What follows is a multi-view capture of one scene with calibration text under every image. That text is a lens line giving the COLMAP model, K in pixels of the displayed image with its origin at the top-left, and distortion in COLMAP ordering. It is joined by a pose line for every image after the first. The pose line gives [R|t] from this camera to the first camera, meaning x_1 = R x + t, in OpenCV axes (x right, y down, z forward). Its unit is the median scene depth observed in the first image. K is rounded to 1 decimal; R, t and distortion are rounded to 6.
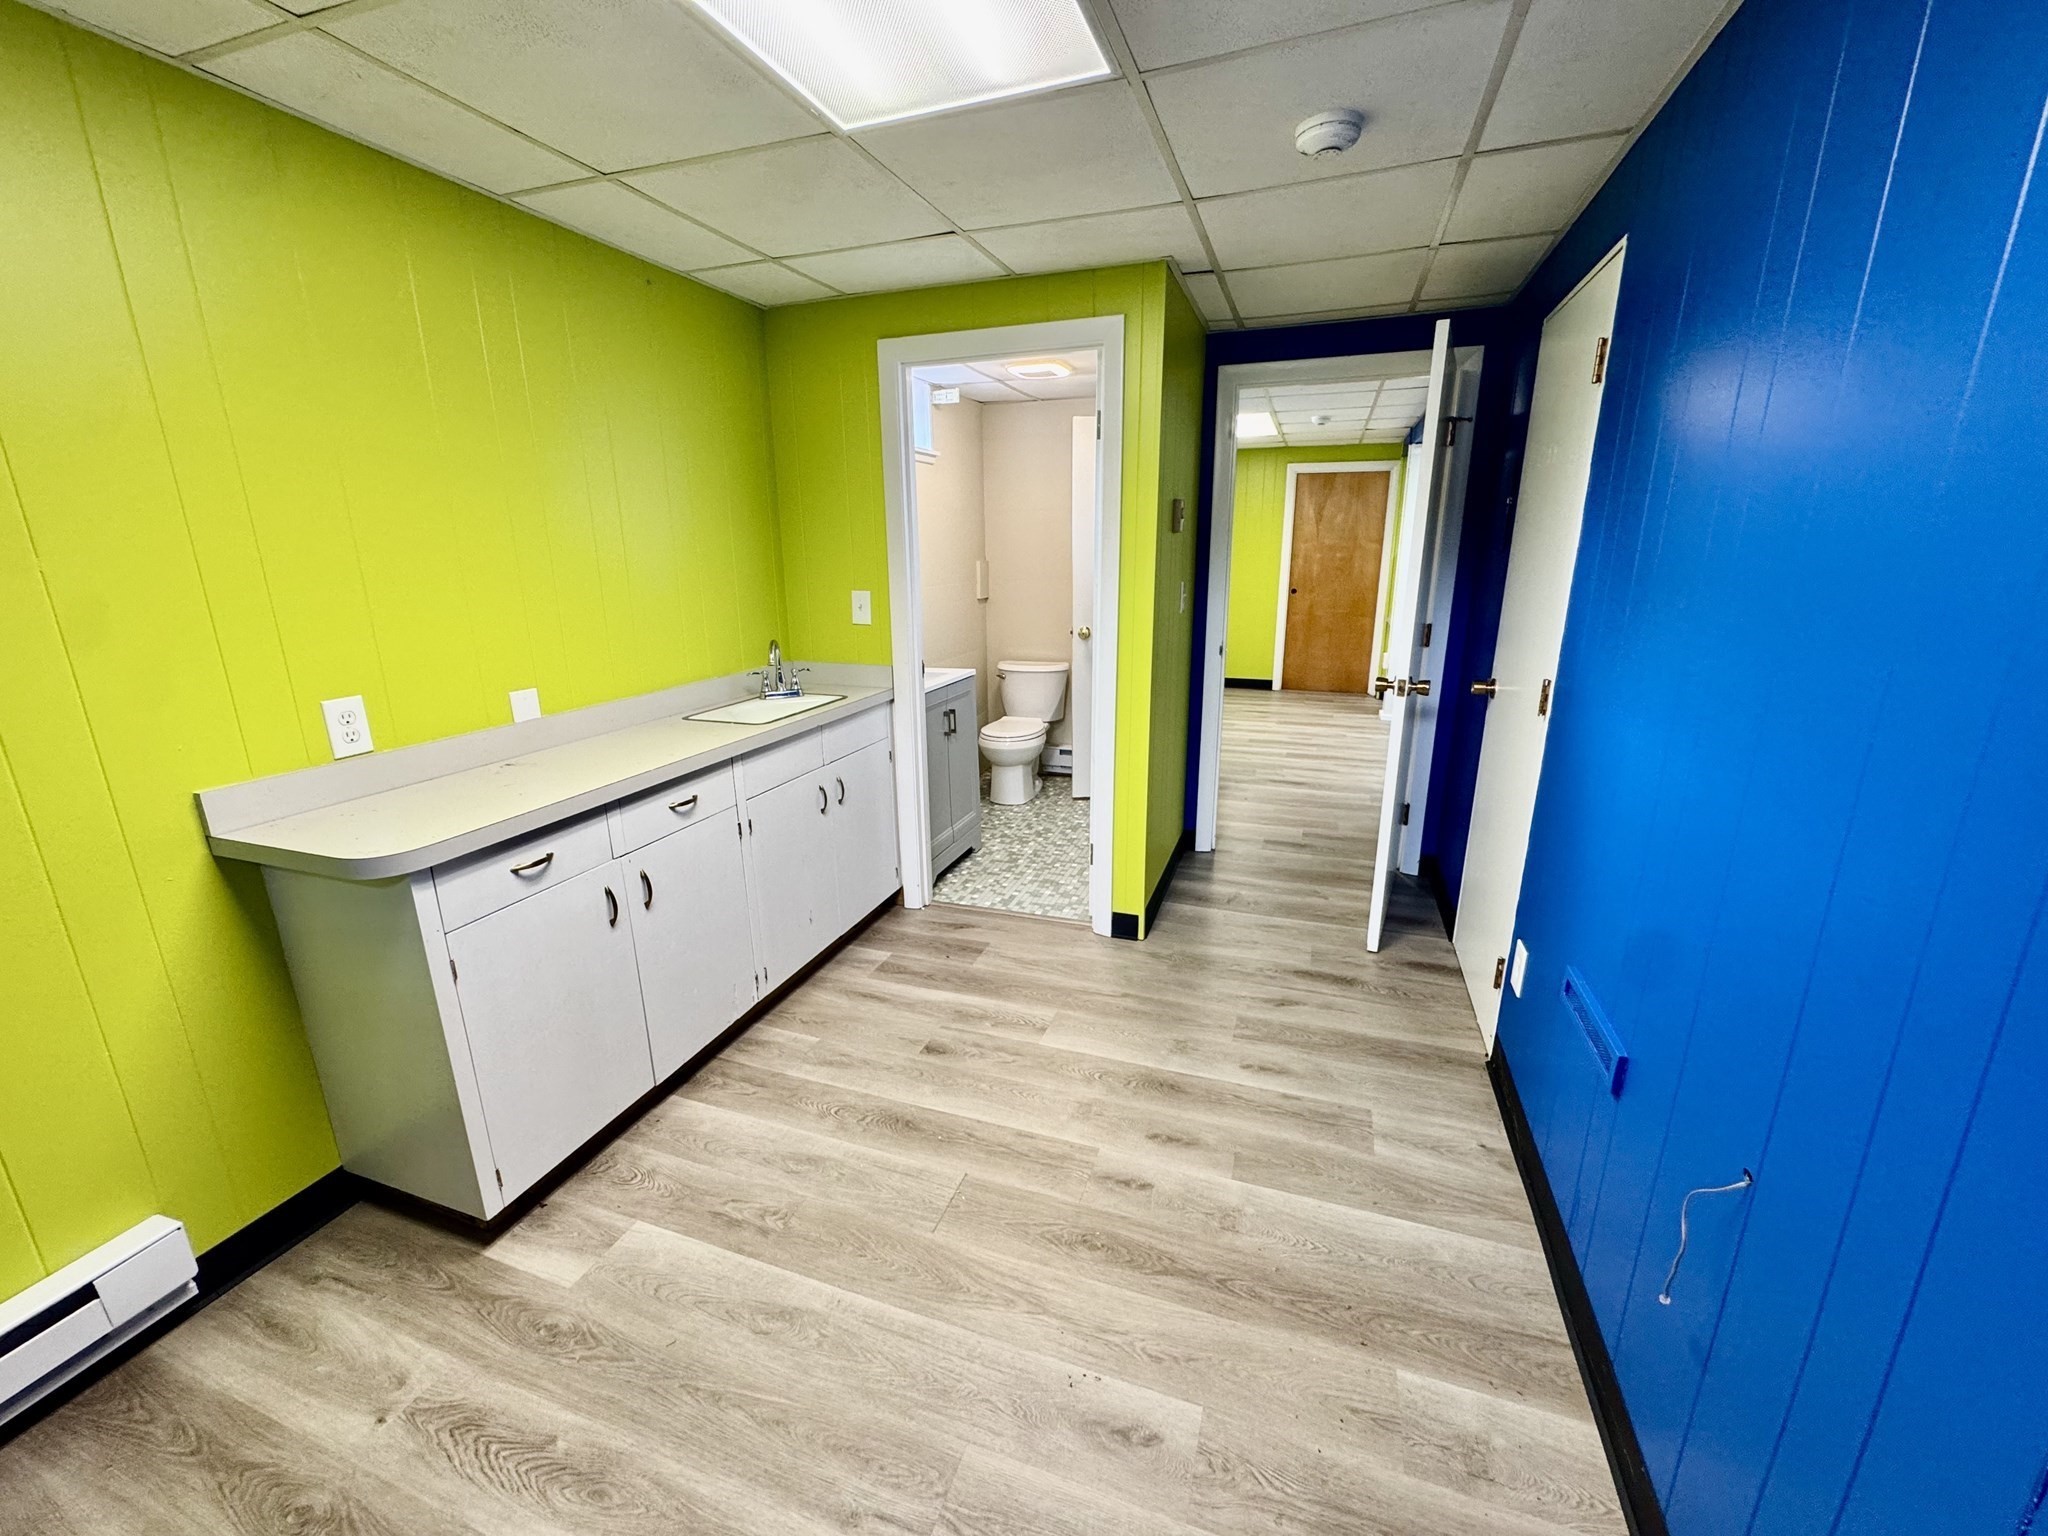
lens RADIAL K [[820.8, 0, 1029.5], [0, 820.8, 764.7], [0, 0, 1]] dist [-0.003386, 0.000004]
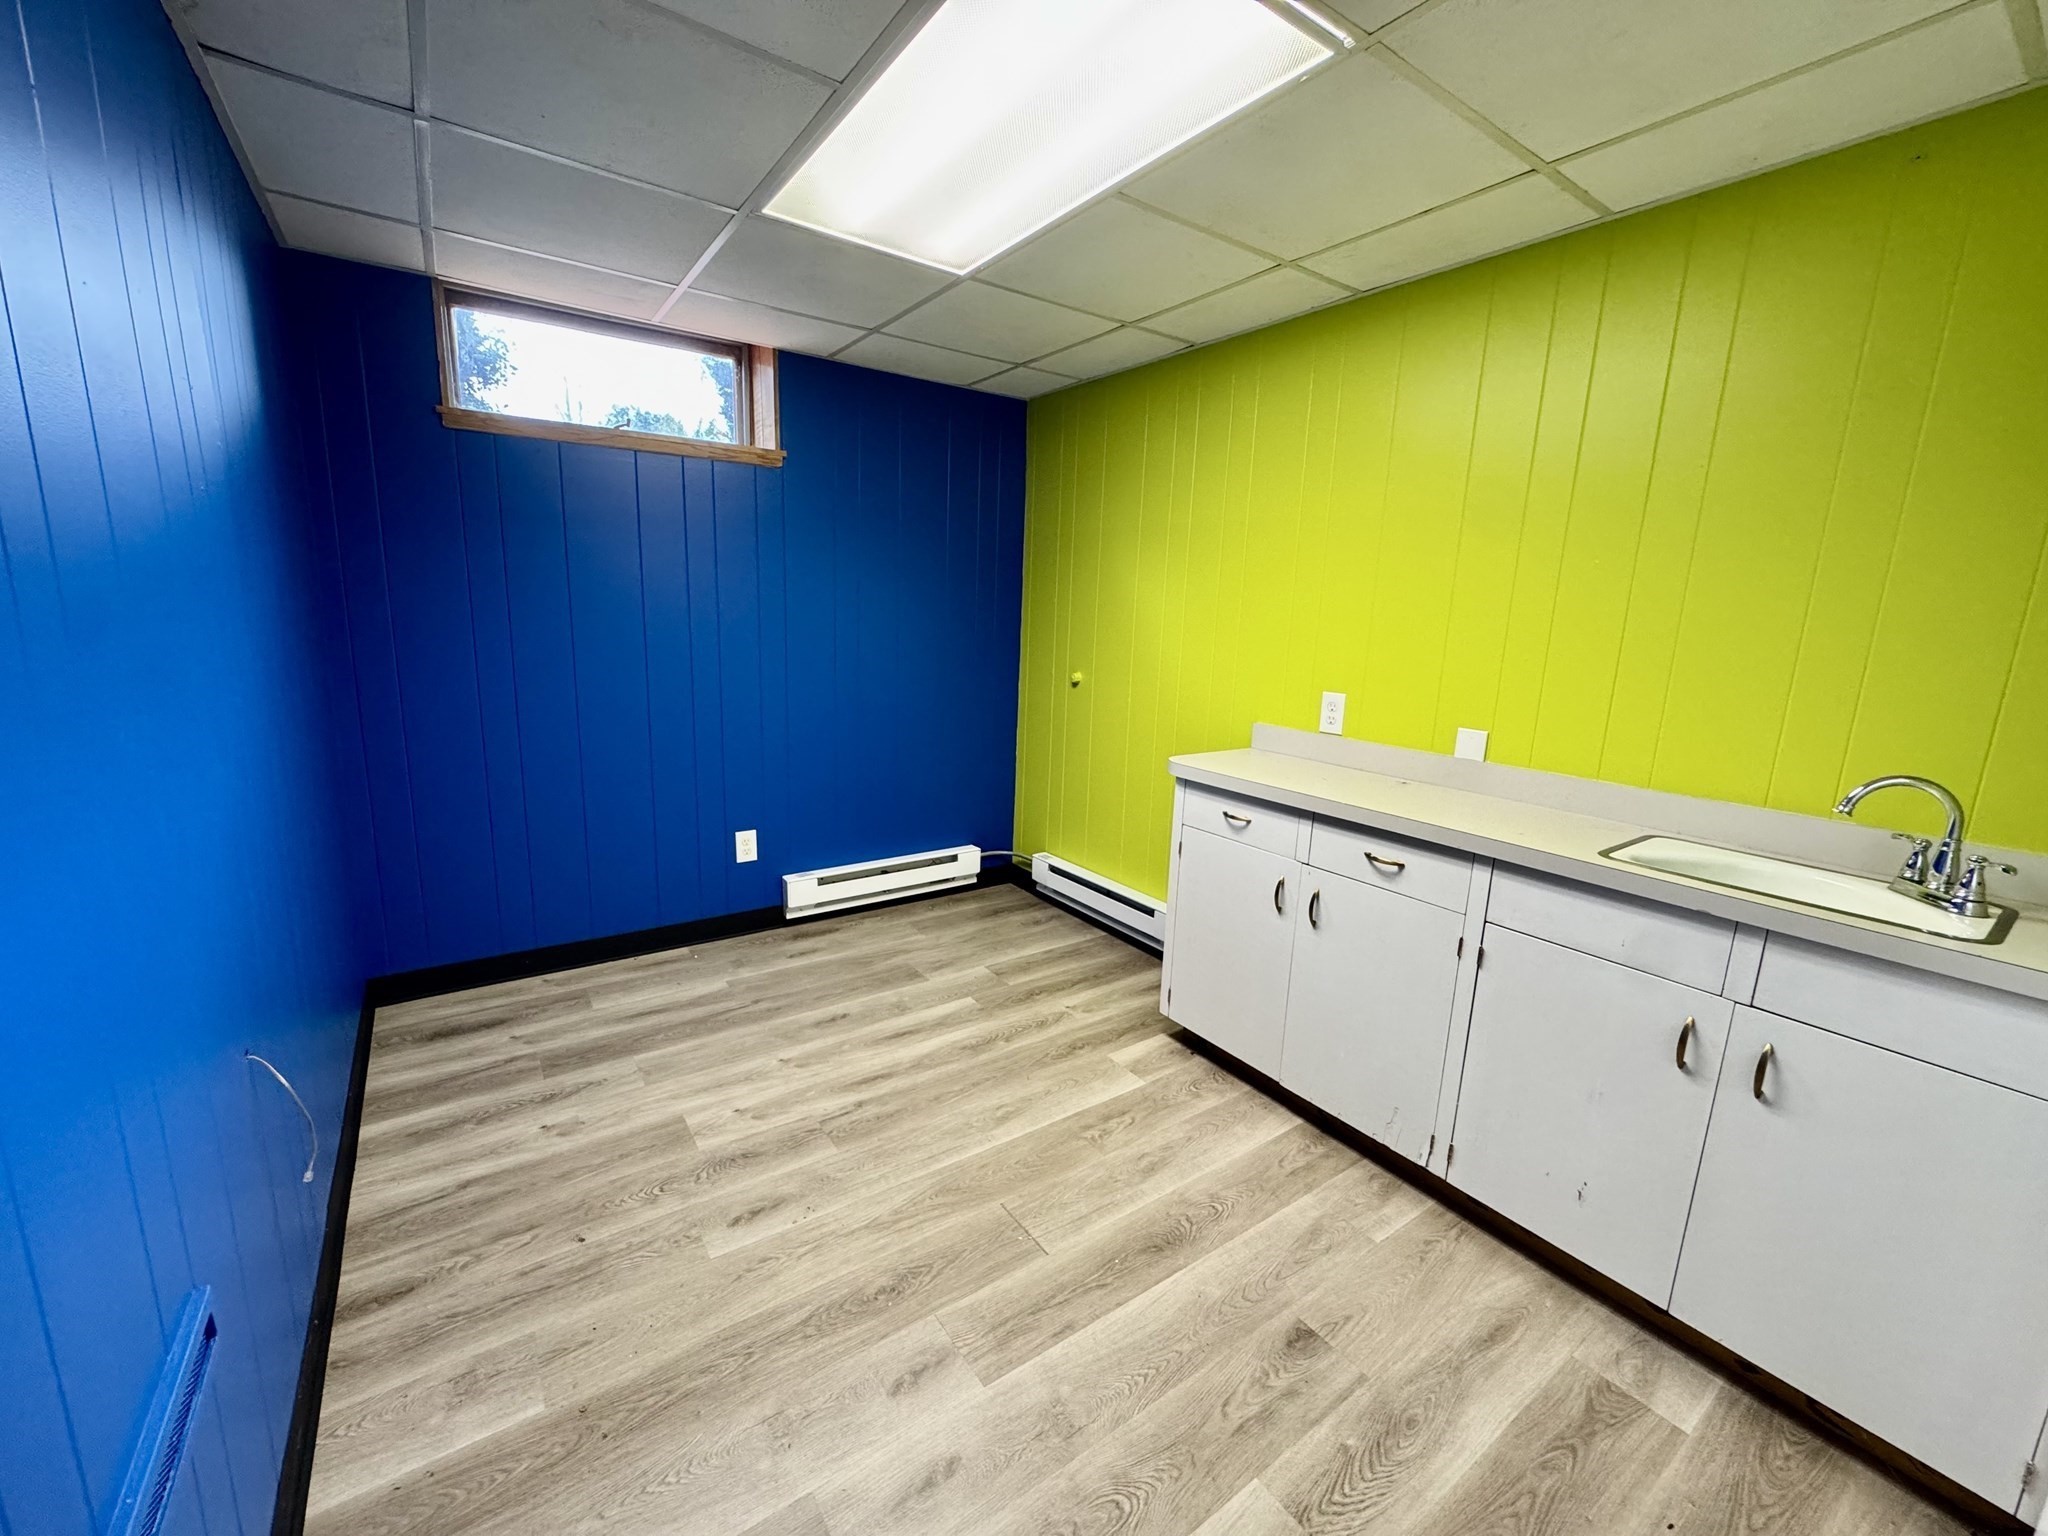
lens RADIAL K [[820.8, 0, 1018.6], [0, 820.8, 772.9], [0, 0, 1]] dist [-0.003386, 0.000004]
pose [[-0.587959, 0.150541, -0.794759, 0.642747], [-0.237301, 0.907197, 0.347393, -0.320805], [0.773300, 0.392850, -0.497671, 1.345462]]
